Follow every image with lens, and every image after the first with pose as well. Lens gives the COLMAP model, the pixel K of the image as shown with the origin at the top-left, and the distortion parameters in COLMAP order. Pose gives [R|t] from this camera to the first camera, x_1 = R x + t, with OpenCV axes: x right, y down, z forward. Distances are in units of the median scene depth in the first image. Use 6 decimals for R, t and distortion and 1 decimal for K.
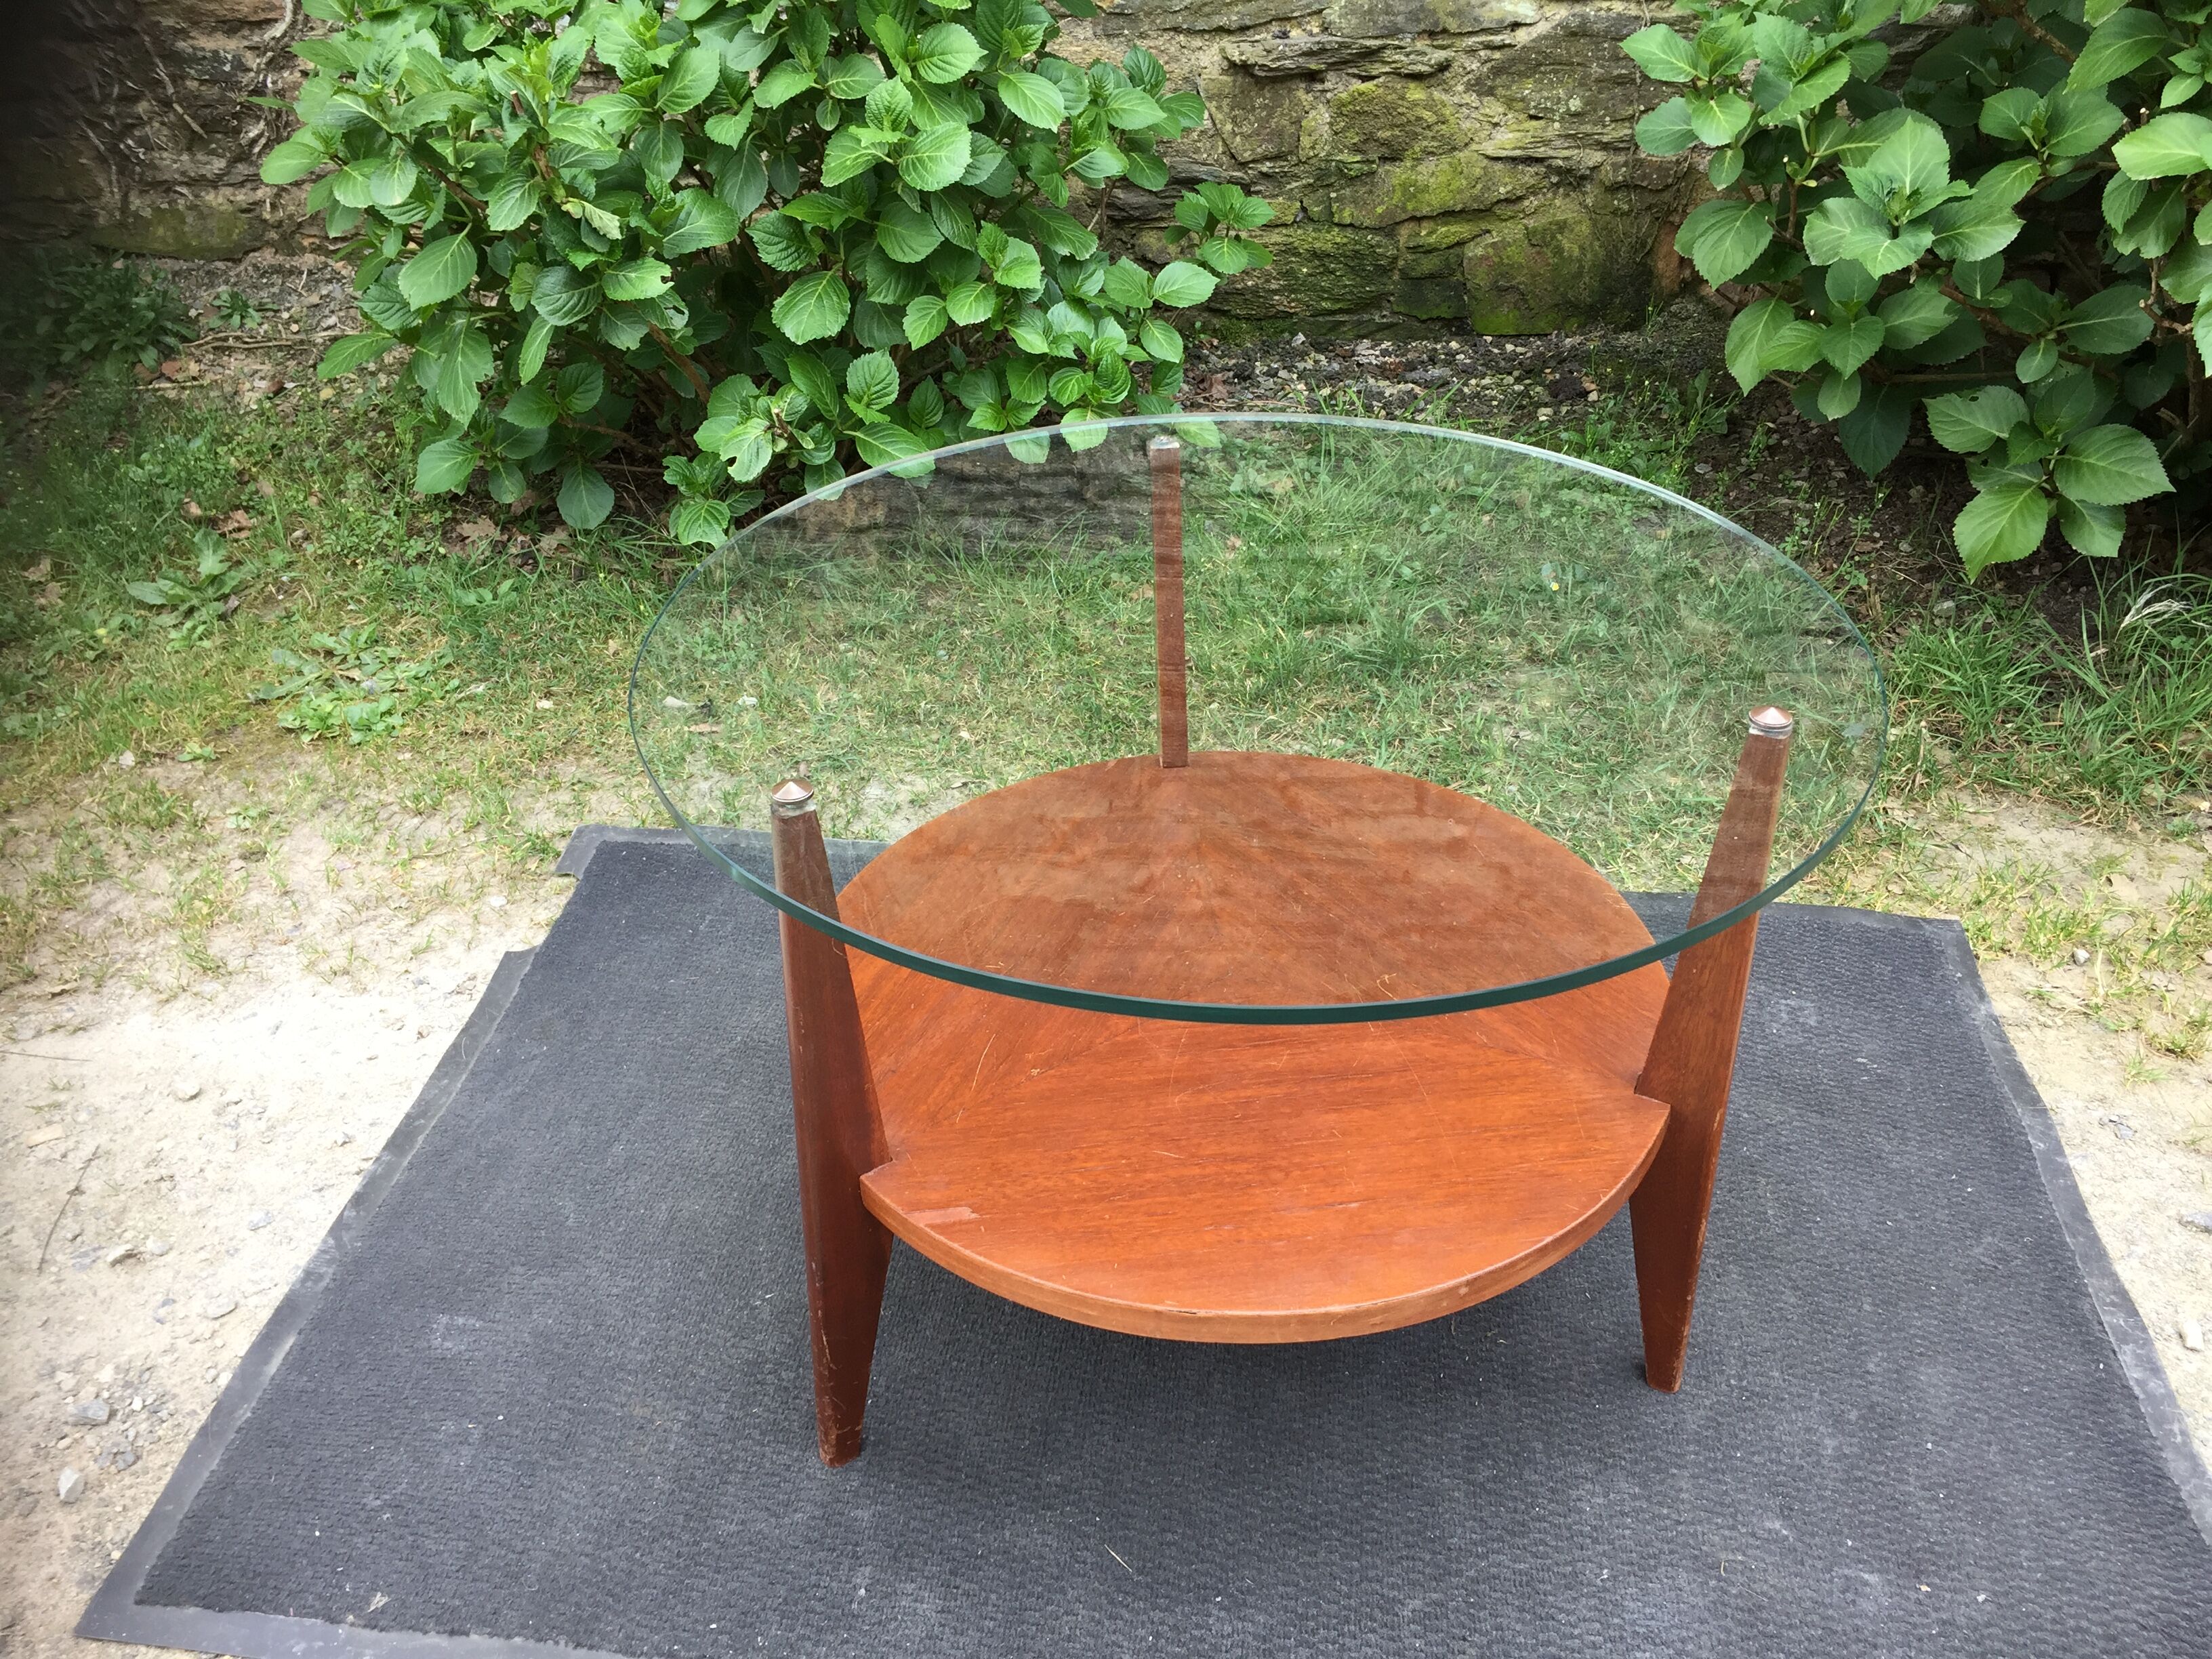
lens RADIAL K [[1888.4, 0, 1121.7], [0, 1888.4, 828.8], [0, 0, 1]] dist [0.080565, -0.121567]
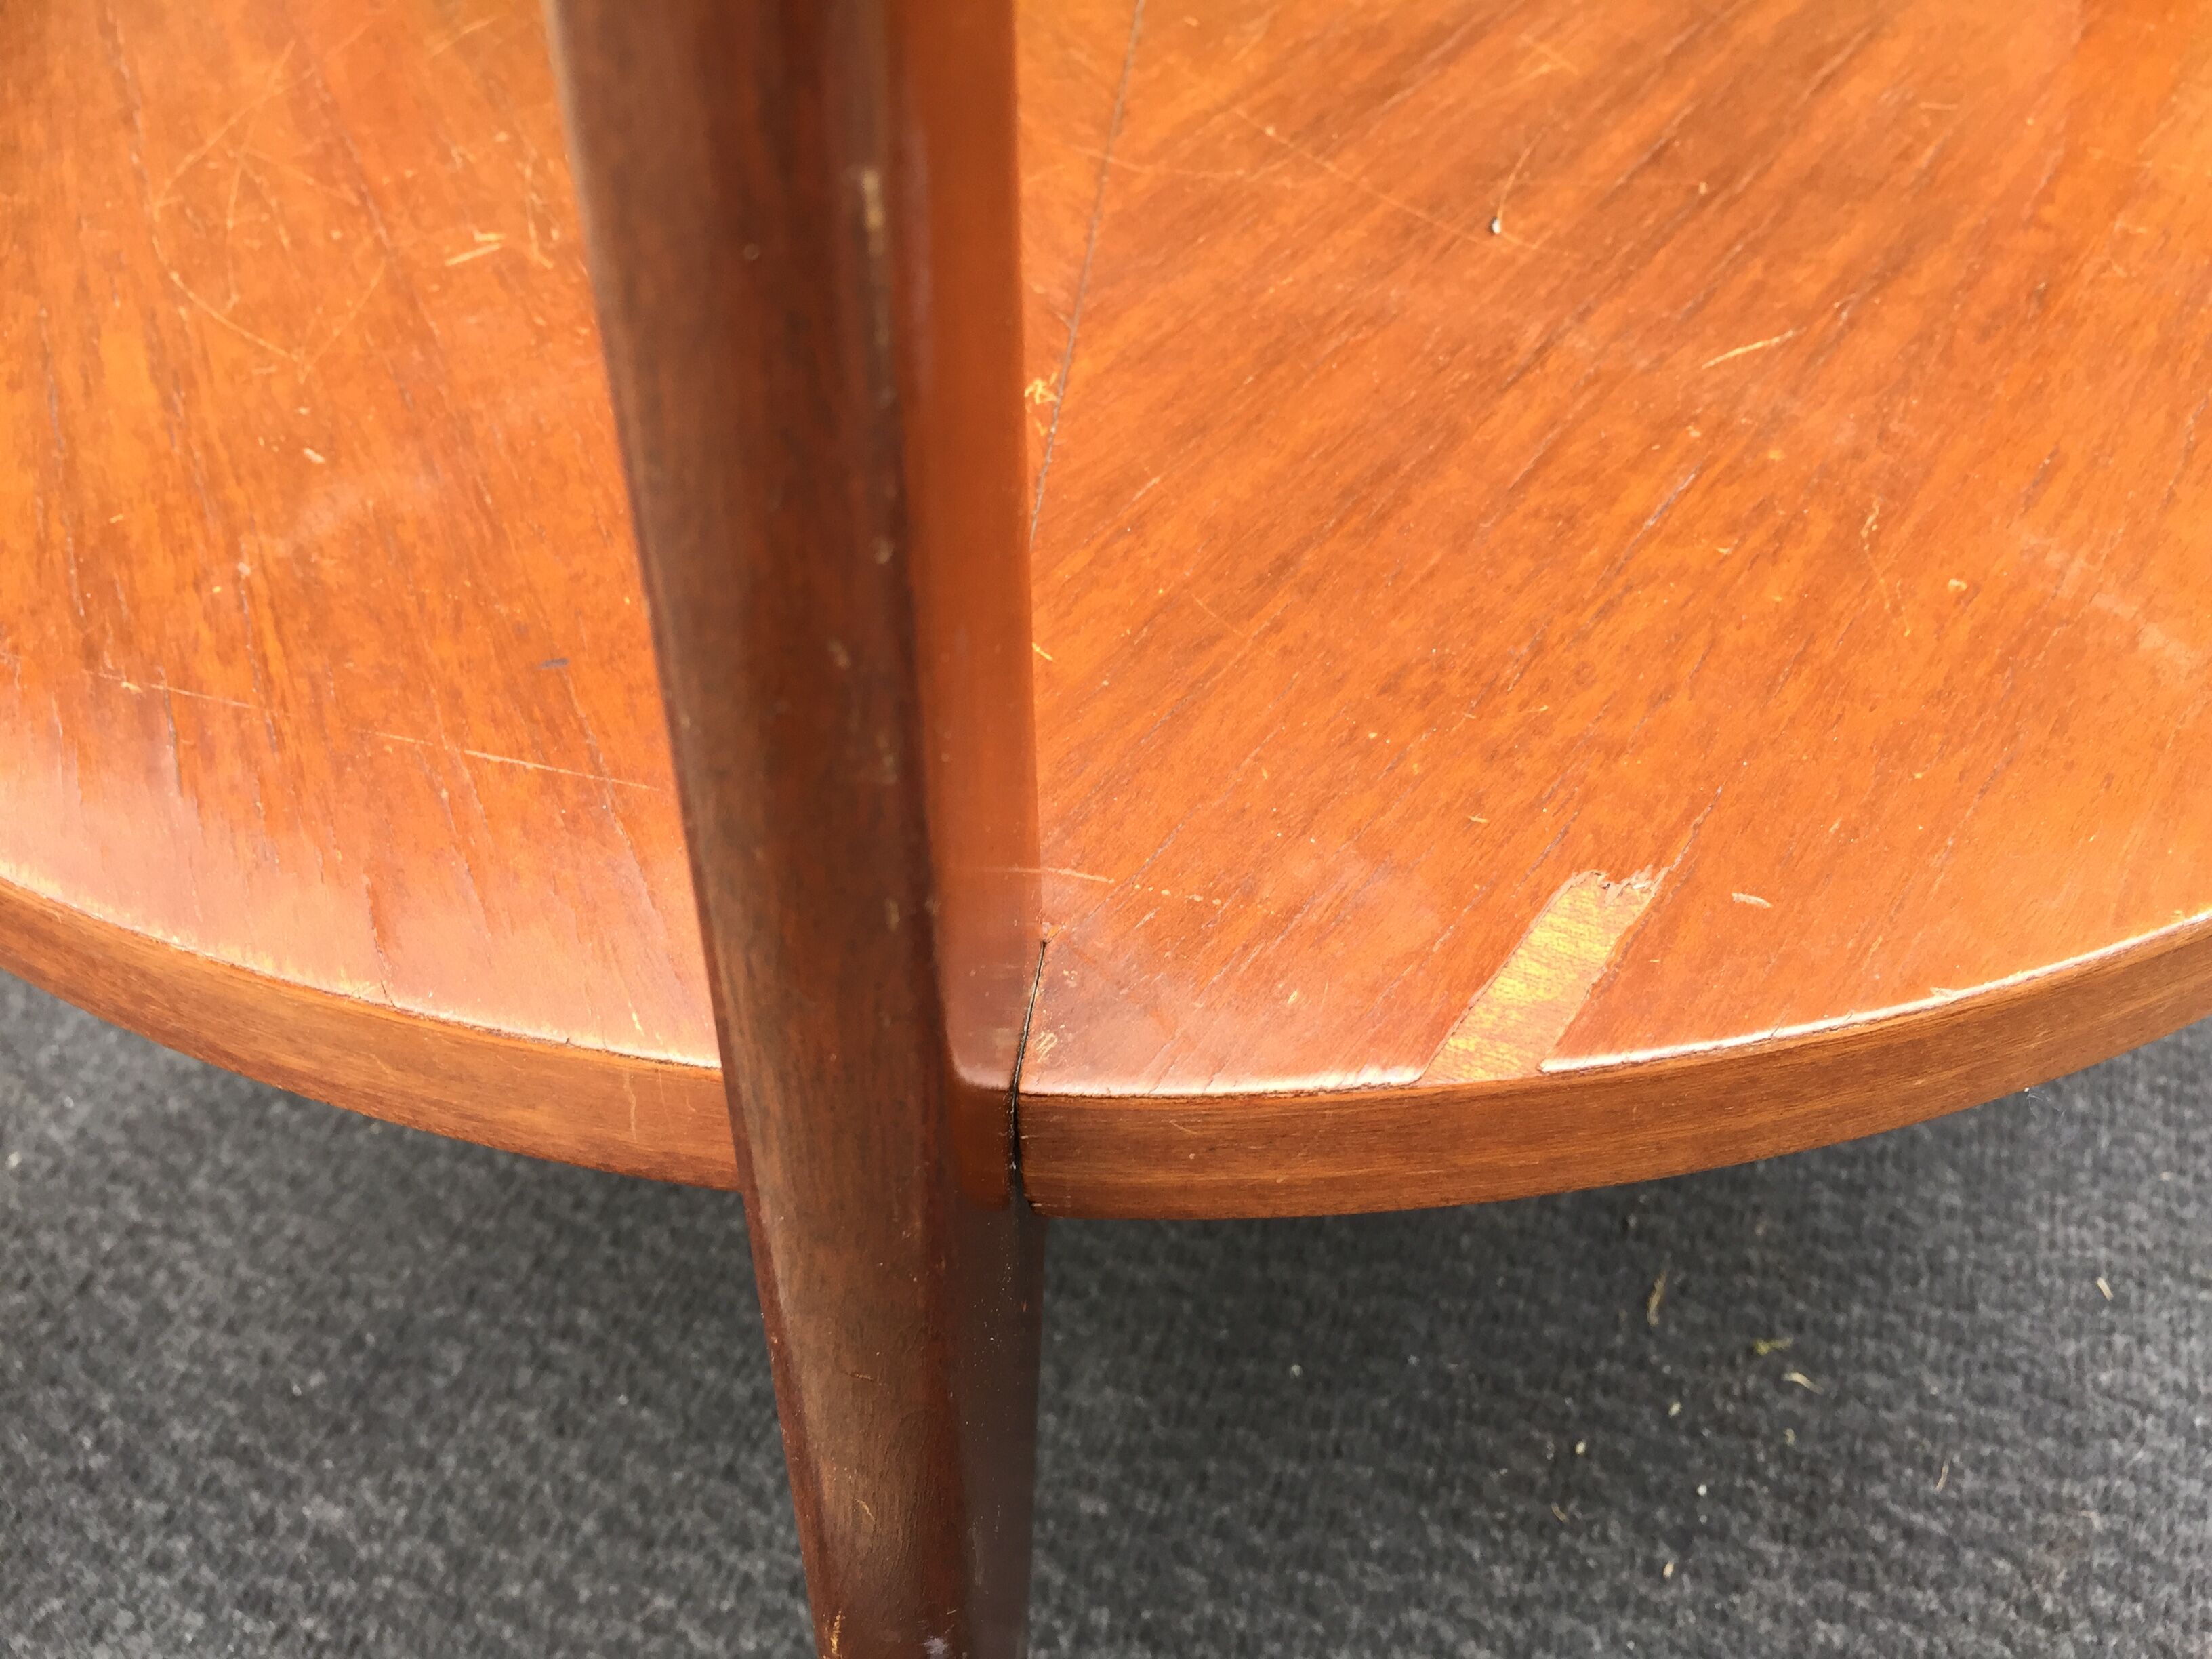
lens RADIAL K [[1888.4, 0, 1124.3], [0, 1888.4, 834.7], [0, 0, 1]] dist [0.080565, -0.121567]
pose [[0.968084, 0.171267, -0.182978, 0.094040], [-0.133873, 0.970572, 0.200169, 0.092759], [0.211875, -0.169284, 0.962524, 0.481175]]
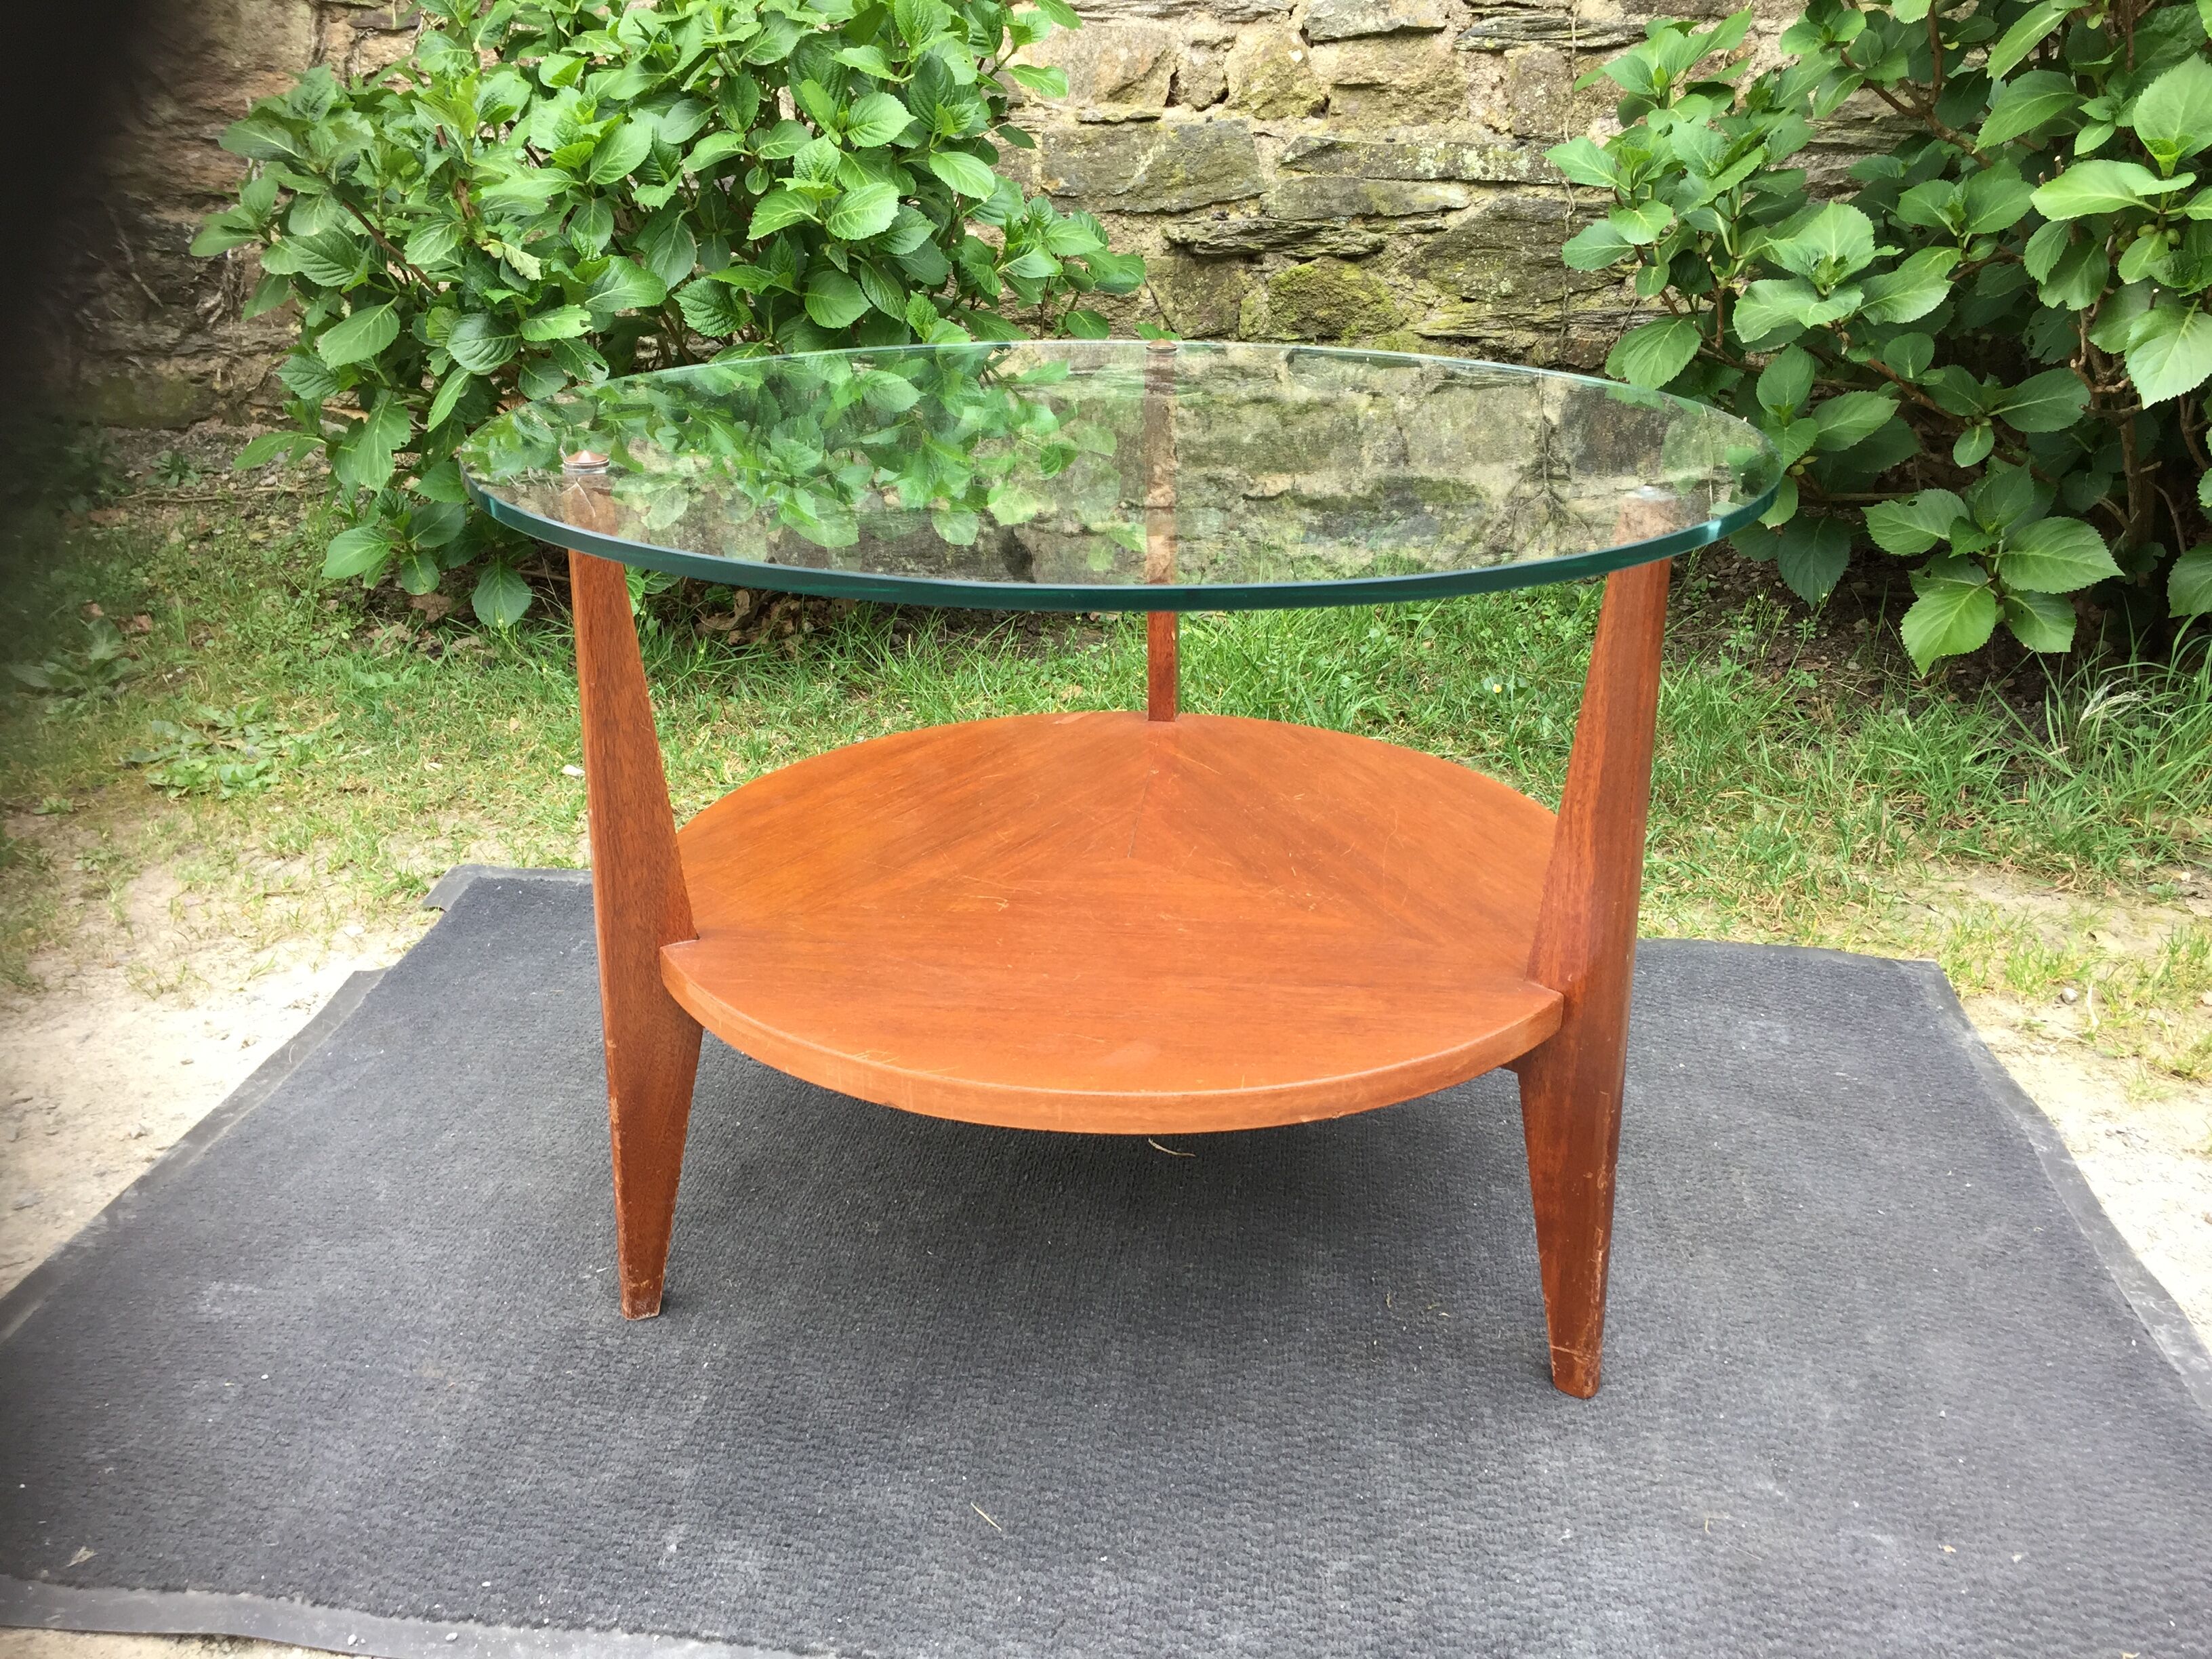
lens RADIAL K [[1888.4, 0, 1119.1], [0, 1888.4, 834.2], [0, 0, 1]] dist [0.080565, -0.121567]
pose [[0.999835, 0.011759, 0.013865, 0.026467], [-0.008857, 0.981090, -0.193349, 0.159464], [-0.015877, 0.193194, 0.981032, 0.079124]]
